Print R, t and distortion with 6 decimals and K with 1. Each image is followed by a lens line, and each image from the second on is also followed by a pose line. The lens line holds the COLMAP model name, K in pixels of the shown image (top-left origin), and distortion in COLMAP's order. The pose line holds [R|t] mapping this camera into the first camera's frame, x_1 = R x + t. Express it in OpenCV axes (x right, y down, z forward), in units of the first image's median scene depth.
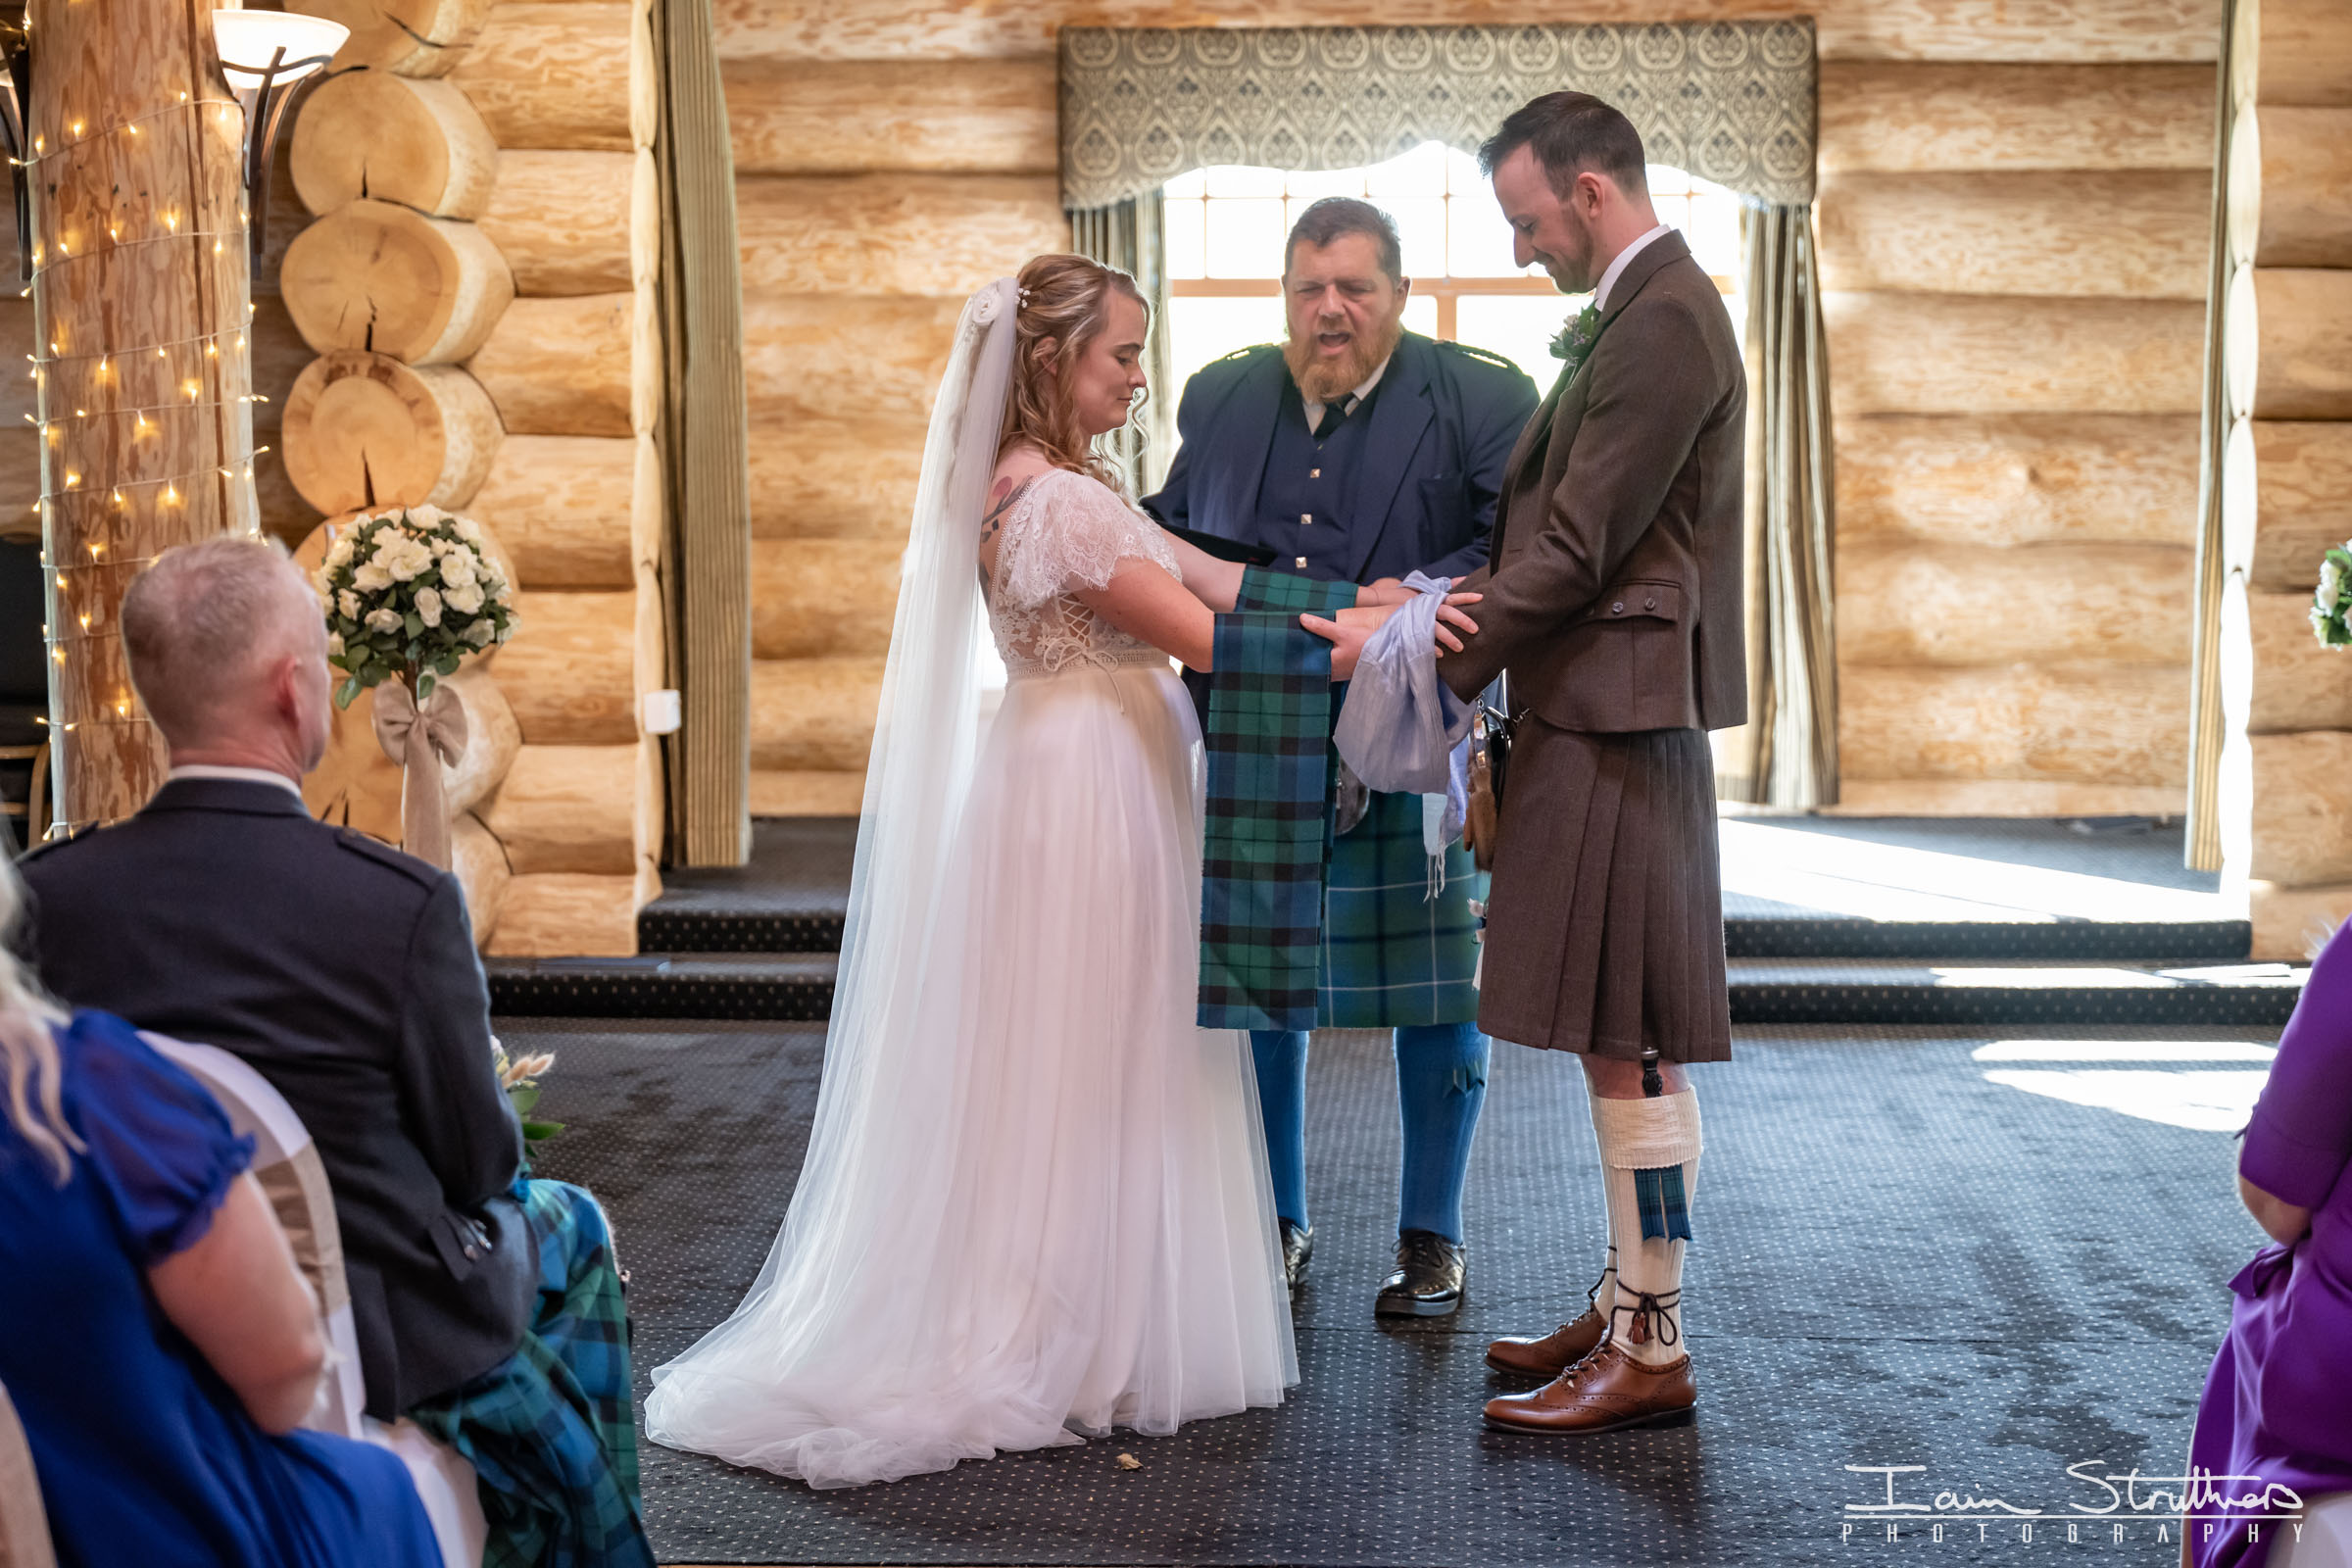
lens RADIAL K [[4298.6, 0, 1176.0], [0, 4298.6, 784.0], [0, 0, 1]] dist [0.011987, -0.124921]
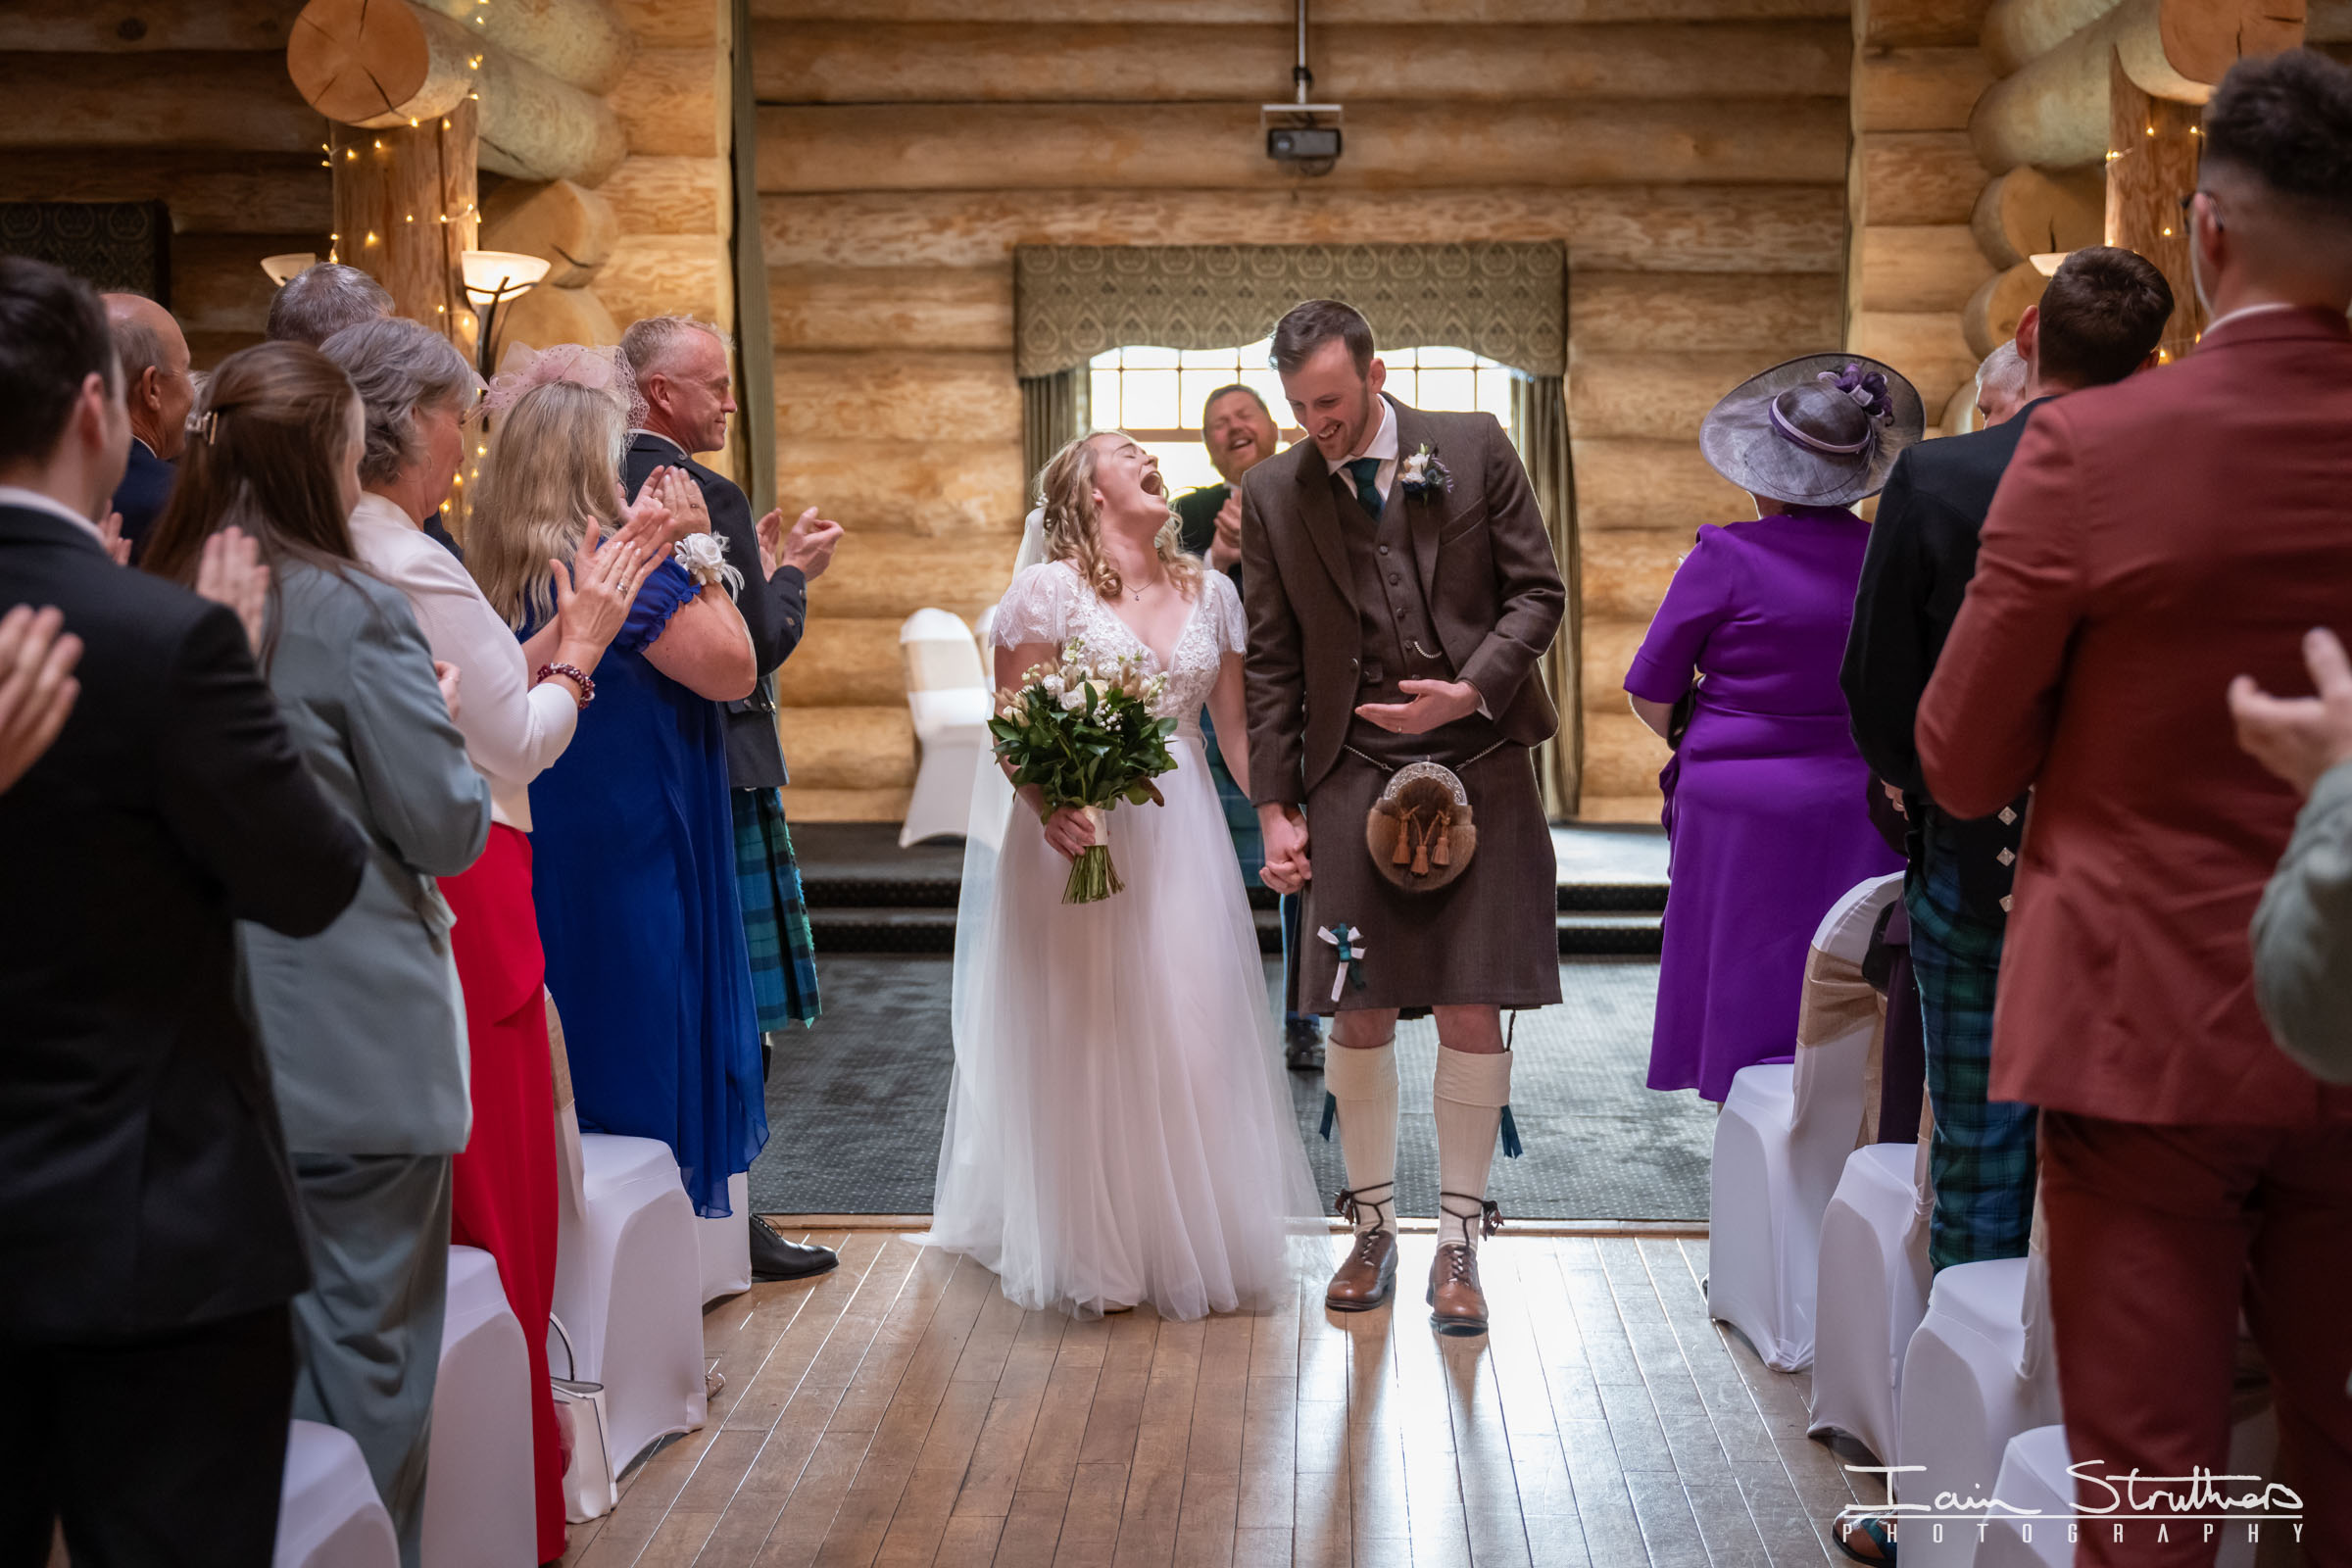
lens RADIAL K [[3702.9, 0, 1176.0], [0, 3702.9, 784.0], [0, 0, 1]] dist [0.026438, 0.161025]
pose [[0.999695, 0.001173, 0.024656, -0.004738], [-0.000719, 0.999830, -0.018423, 0.017184], [-0.024674, 0.018400, 0.999526, -0.176757]]
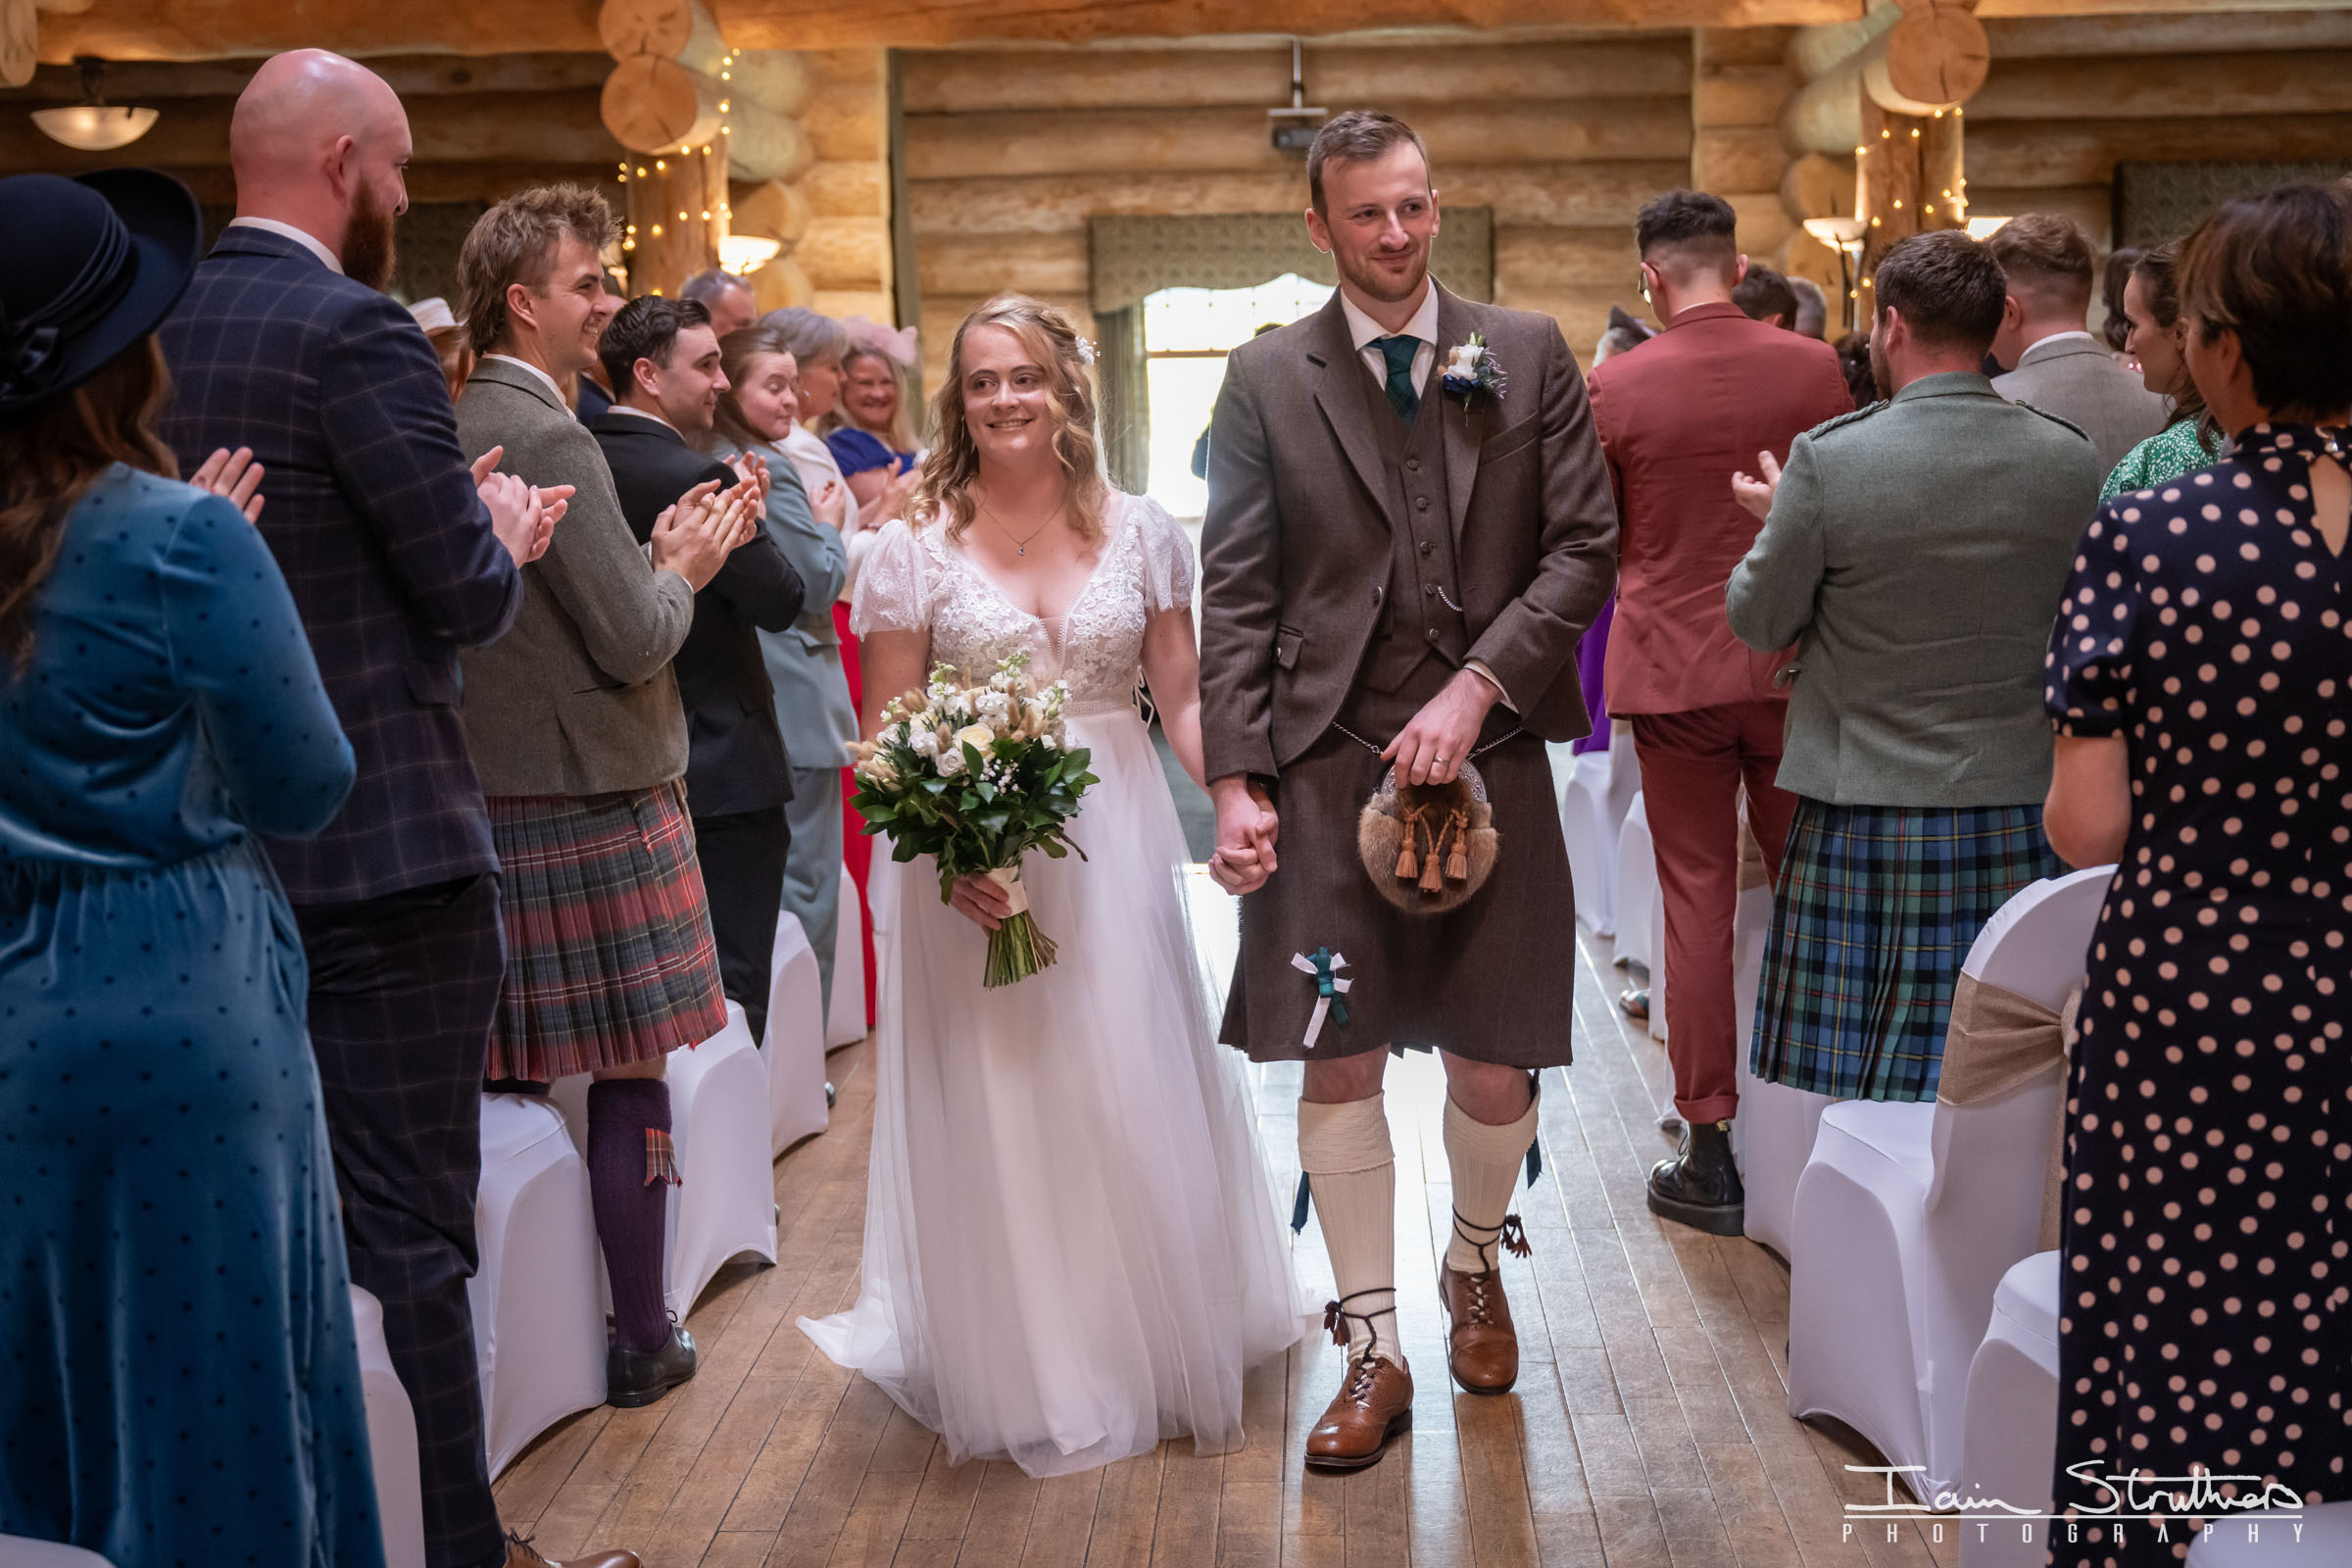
lens RADIAL K [[3062.3, 0, 1176.0], [0, 3062.3, 784.0], [0, 0, 1]] dist [-0.010572, -0.043637]
pose [[0.999766, -0.015364, 0.015206, -0.013192], [0.014918, 0.999467, 0.029033, 0.032698], [-0.015644, -0.028799, 0.999463, -0.337083]]
